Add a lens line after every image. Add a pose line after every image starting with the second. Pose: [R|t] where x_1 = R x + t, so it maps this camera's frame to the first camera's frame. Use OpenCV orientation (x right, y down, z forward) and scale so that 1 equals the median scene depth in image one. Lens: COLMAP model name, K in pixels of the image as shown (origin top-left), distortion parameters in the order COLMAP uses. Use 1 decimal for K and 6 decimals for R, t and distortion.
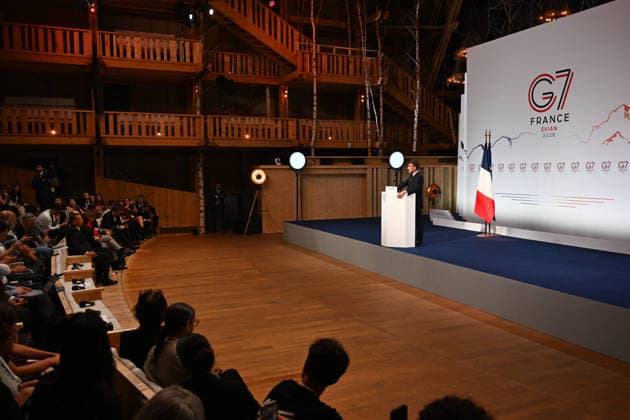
lens RADIAL K [[523.6, 0, 337.7], [0, 523.6, 217.0], [0, 0, 1]] dist [0.000608, 0.005750]
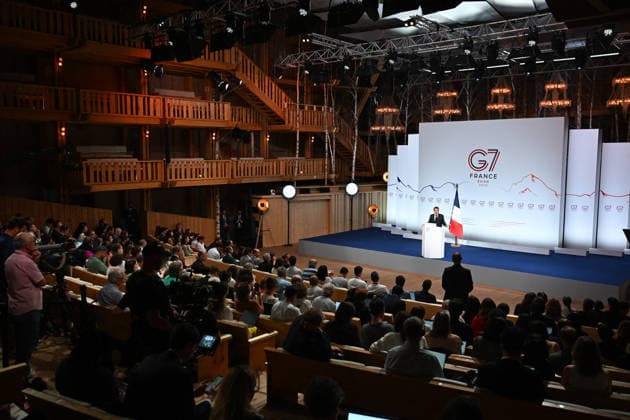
lens RADIAL K [[523.6, 0, 324.2], [0, 523.6, 208.2], [0, 0, 1]] dist [0.000608, 0.005750]
pose [[0.913707, -0.032705, 0.405056, -0.542295], [0.027906, 0.999453, 0.017749, -0.087808], [-0.405414, -0.004914, 0.914120, -0.253940]]
